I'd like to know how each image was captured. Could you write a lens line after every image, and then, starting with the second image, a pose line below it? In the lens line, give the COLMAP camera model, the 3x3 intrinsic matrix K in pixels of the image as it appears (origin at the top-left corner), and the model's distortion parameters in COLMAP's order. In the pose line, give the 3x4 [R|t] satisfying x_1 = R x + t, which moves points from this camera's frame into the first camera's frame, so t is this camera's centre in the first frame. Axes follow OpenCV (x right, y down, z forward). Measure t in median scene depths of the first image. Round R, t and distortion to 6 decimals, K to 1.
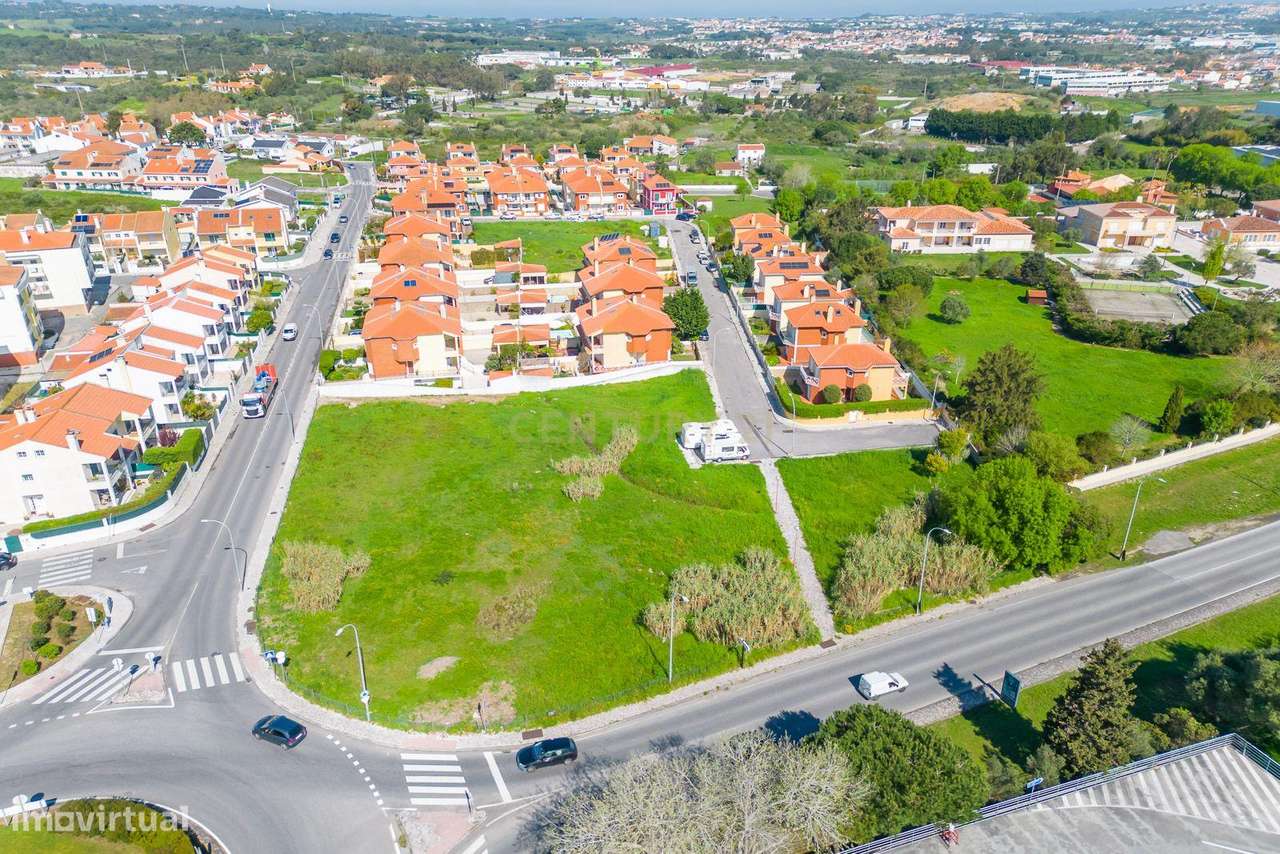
lens RADIAL K [[881.4, 0, 645.2], [0, 881.4, 432.4], [0, 0, 1]] dist [0.108617, -0.051986]
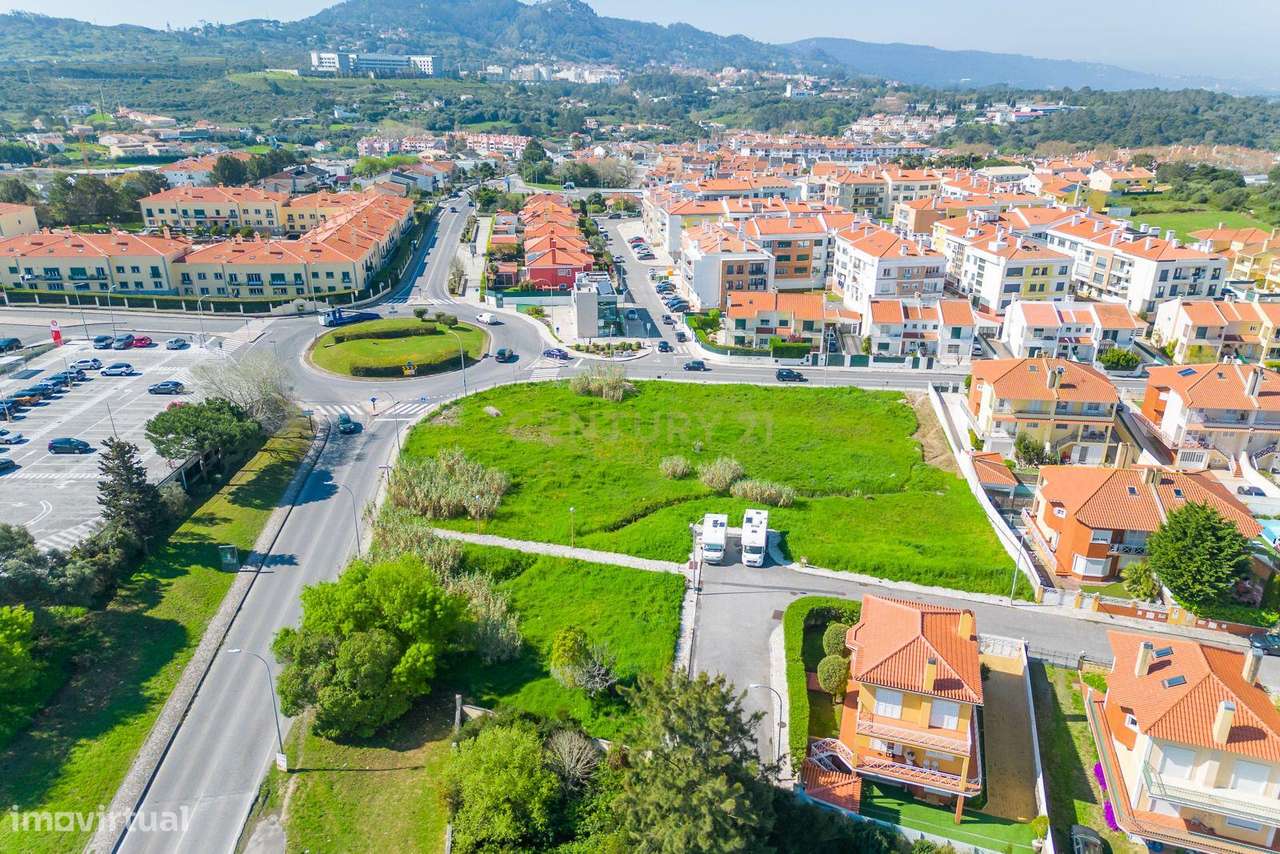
lens RADIAL K [[881.4, 0, 643.2], [0, 881.4, 438.8], [0, 0, 1]] dist [0.108617, -0.051986]
pose [[-0.327189, 0.352596, -0.876712, 0.631997], [-0.399731, 0.789037, 0.466515, -0.324545], [0.856249, 0.503087, -0.117220, 0.789755]]
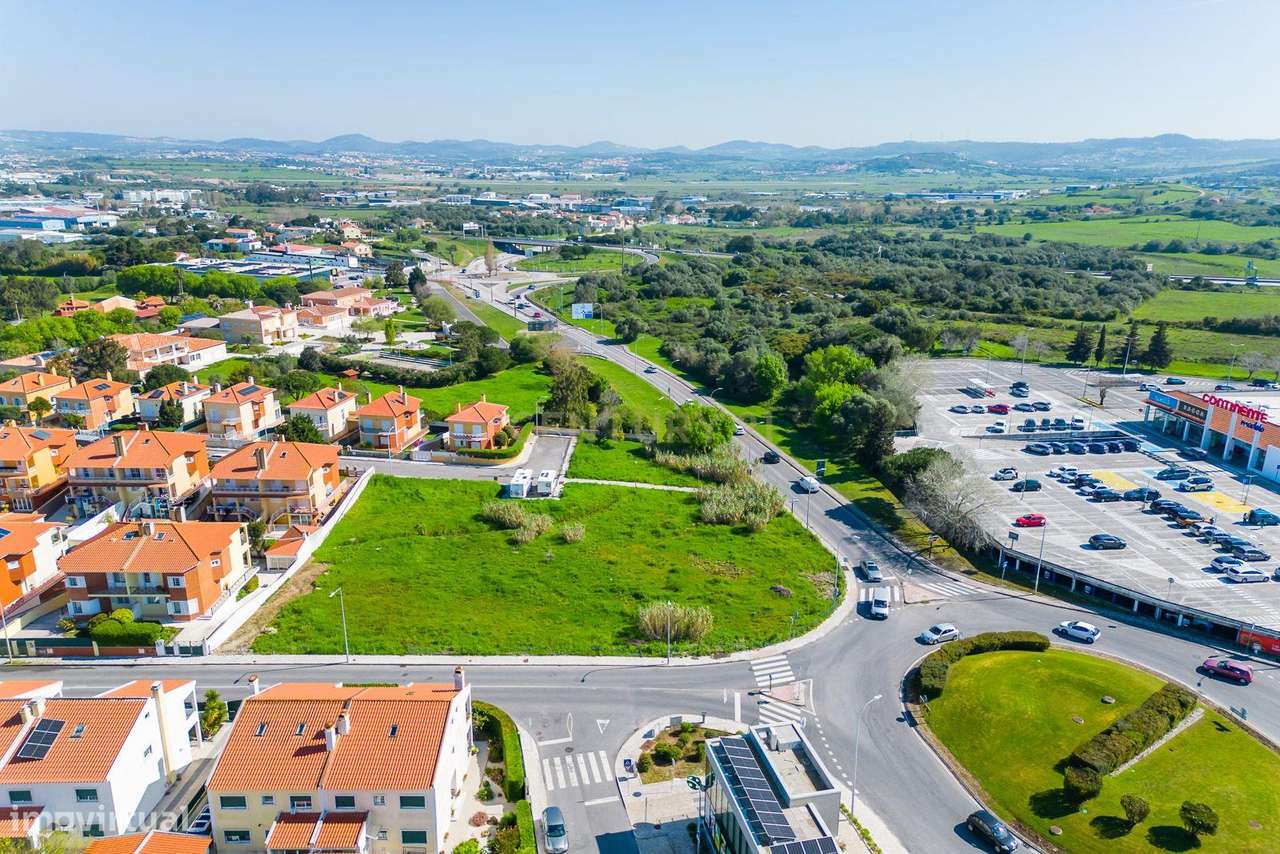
lens RADIAL K [[881.4, 0, 644.4], [0, 881.4, 429.1], [0, 0, 1]] dist [0.108617, -0.051986]
pose [[0.221727, -0.281924, 0.933465, -0.853552], [0.399943, 0.899360, 0.176625, -0.179973], [-0.889316, 0.334171, 0.312166, 0.348194]]
